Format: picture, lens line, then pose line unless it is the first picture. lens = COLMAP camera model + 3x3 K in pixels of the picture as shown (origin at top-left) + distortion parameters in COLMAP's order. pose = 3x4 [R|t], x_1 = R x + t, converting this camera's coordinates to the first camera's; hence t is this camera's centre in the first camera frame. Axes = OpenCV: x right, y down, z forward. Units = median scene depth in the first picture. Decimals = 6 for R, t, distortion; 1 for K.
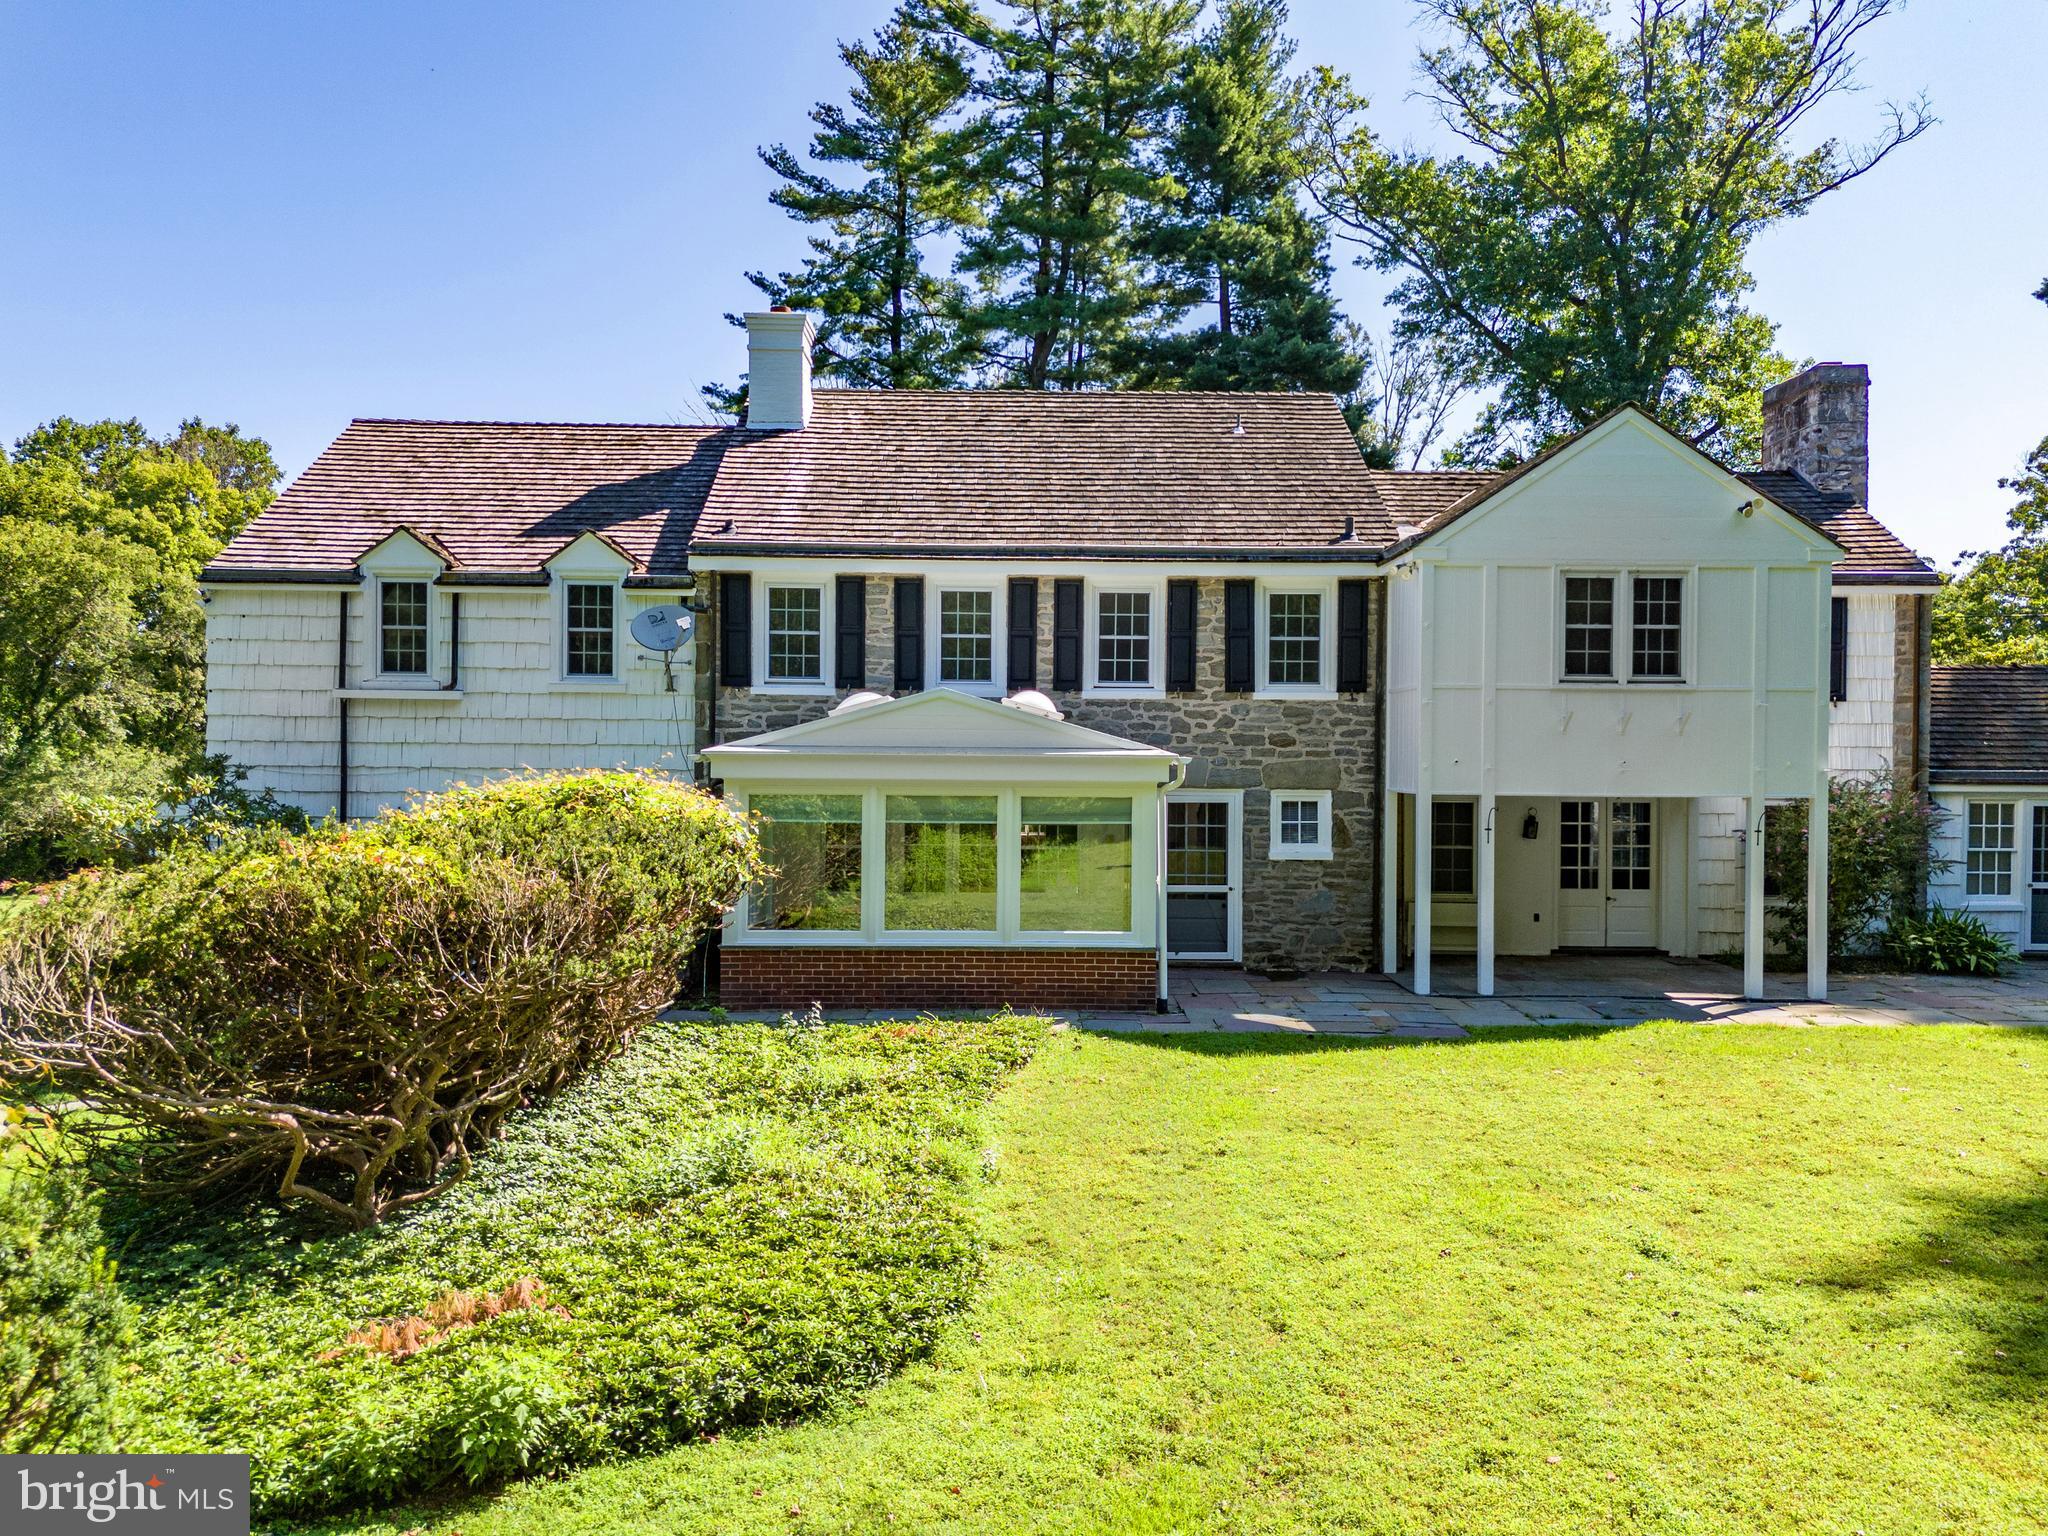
lens RADIAL K [[1544.4, 0, 1027.0], [0, 1544.4, 775.6], [0, 0, 1]] dist [0.104265, -0.104218]
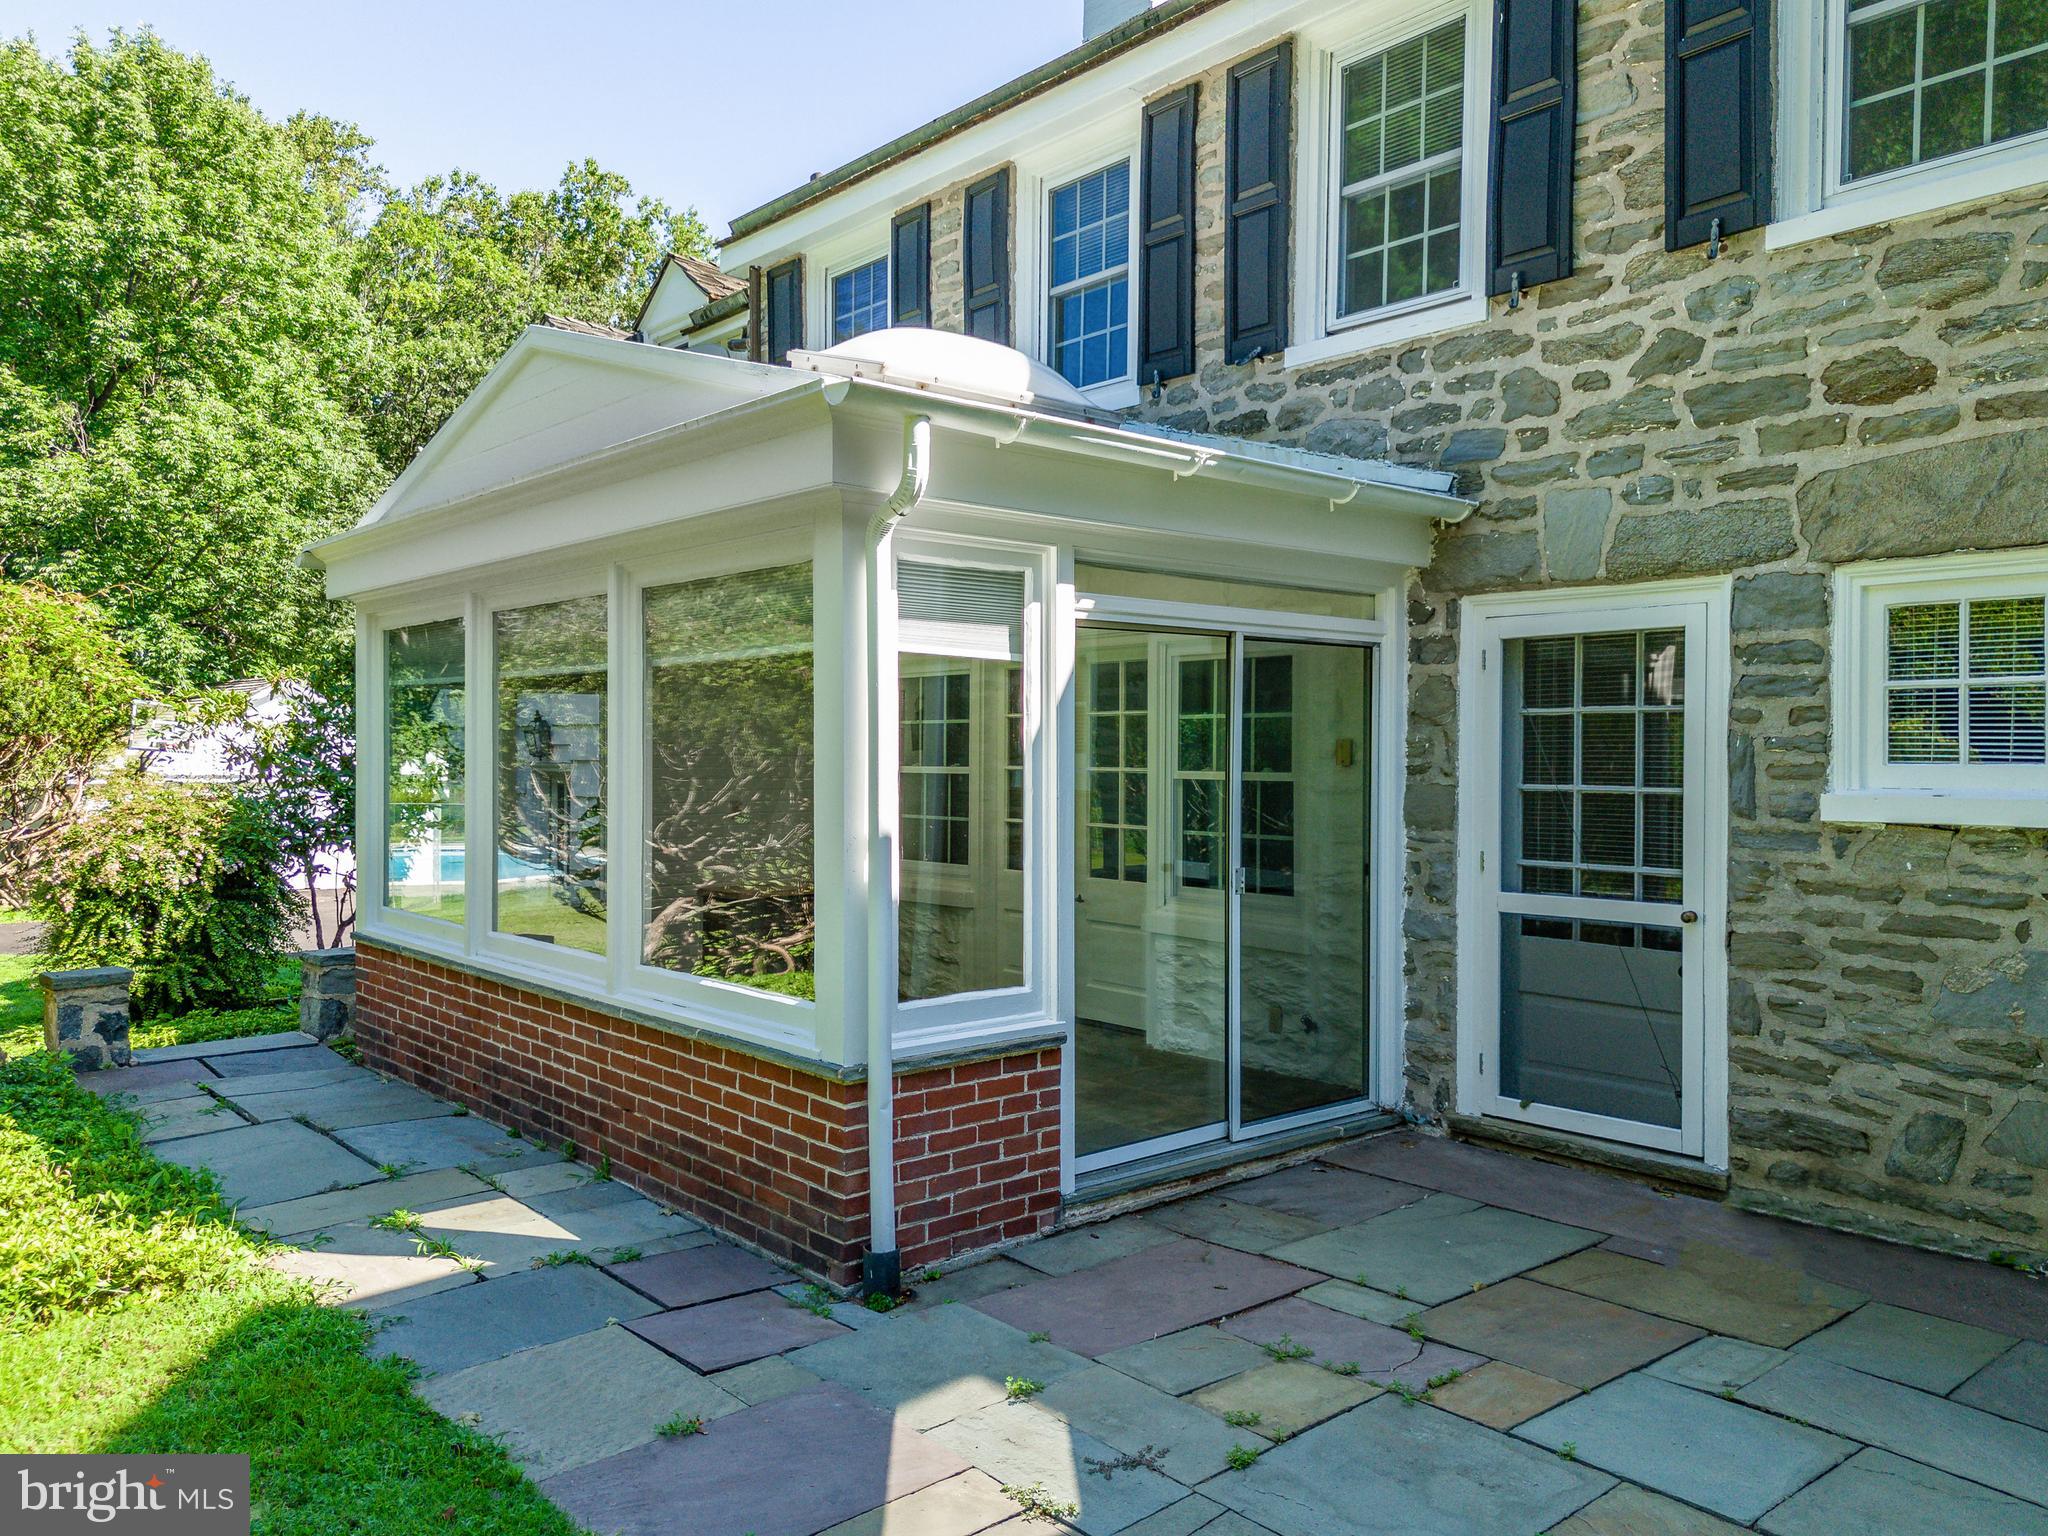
lens RADIAL K [[1525.5, 0, 1025.6], [0, 1525.5, 765.6], [0, 0, 1]] dist [0.086658, -0.086289]
pose [[0.645315, 0.001158, -0.763916, 0.248659], [-0.010249, 0.999922, -0.007142, 0.043209], [0.763848, 0.012439, 0.645277, 0.643825]]
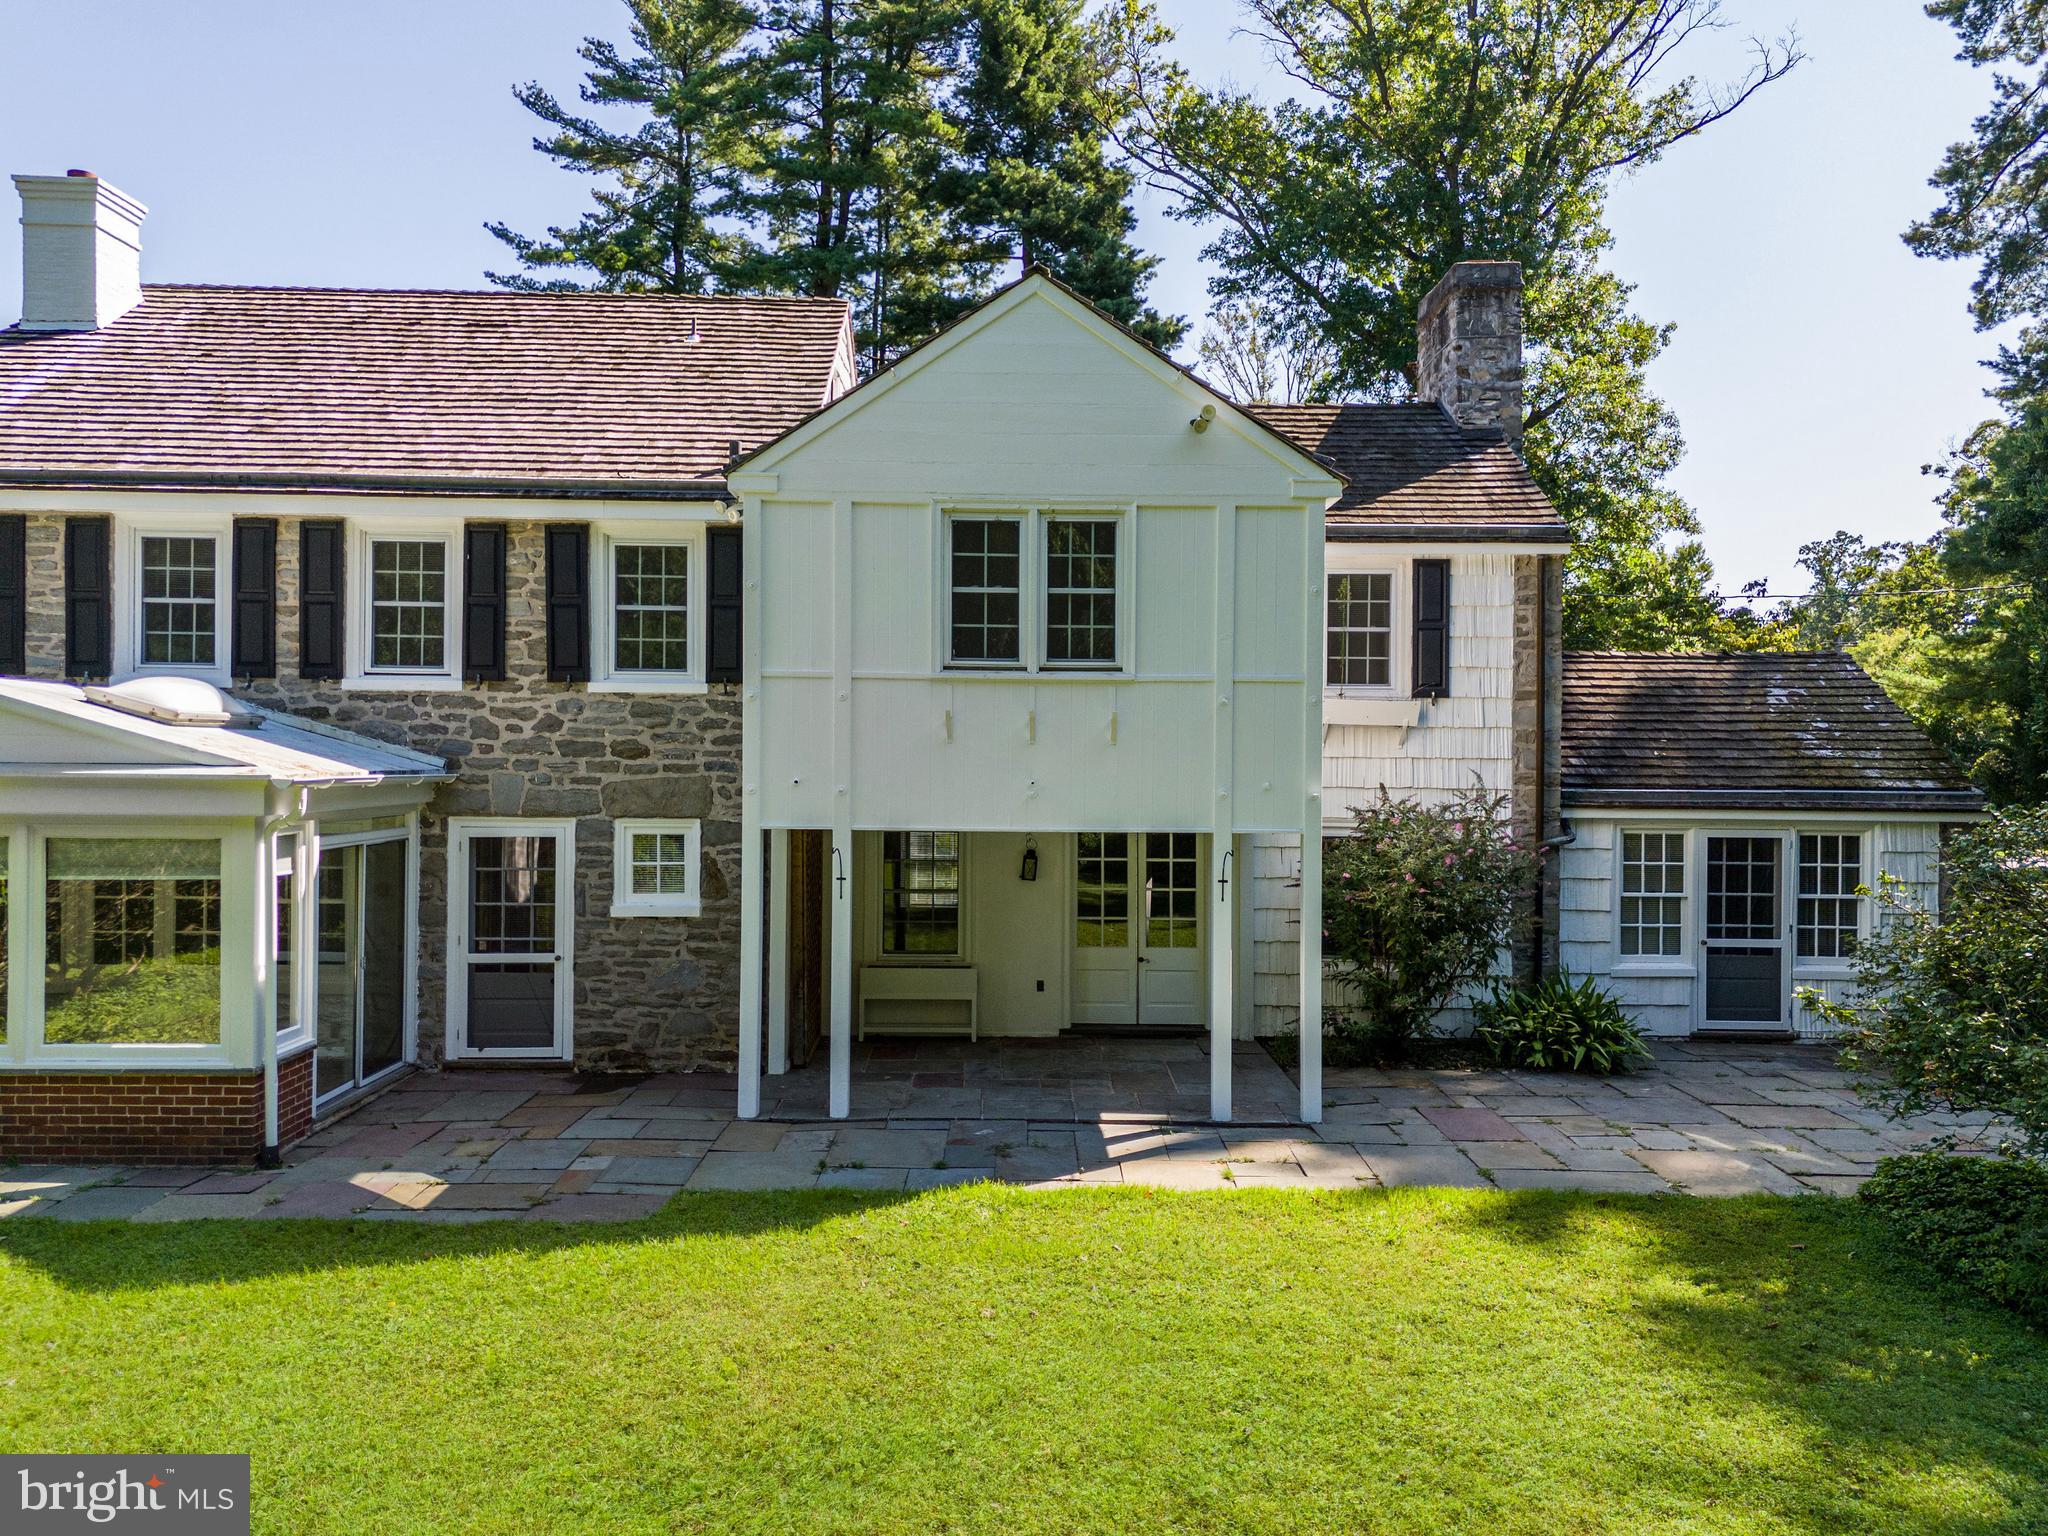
lens RADIAL K [[1525.5, 0, 1025.6], [0, 1525.5, 765.6], [0, 0, 1]] dist [0.086658, -0.086289]
pose [[0.999986, 0.001323, -0.005122, 0.316726], [-0.001347, 0.999988, -0.004674, -0.011115], [0.005116, 0.004681, 0.999976, 0.264042]]
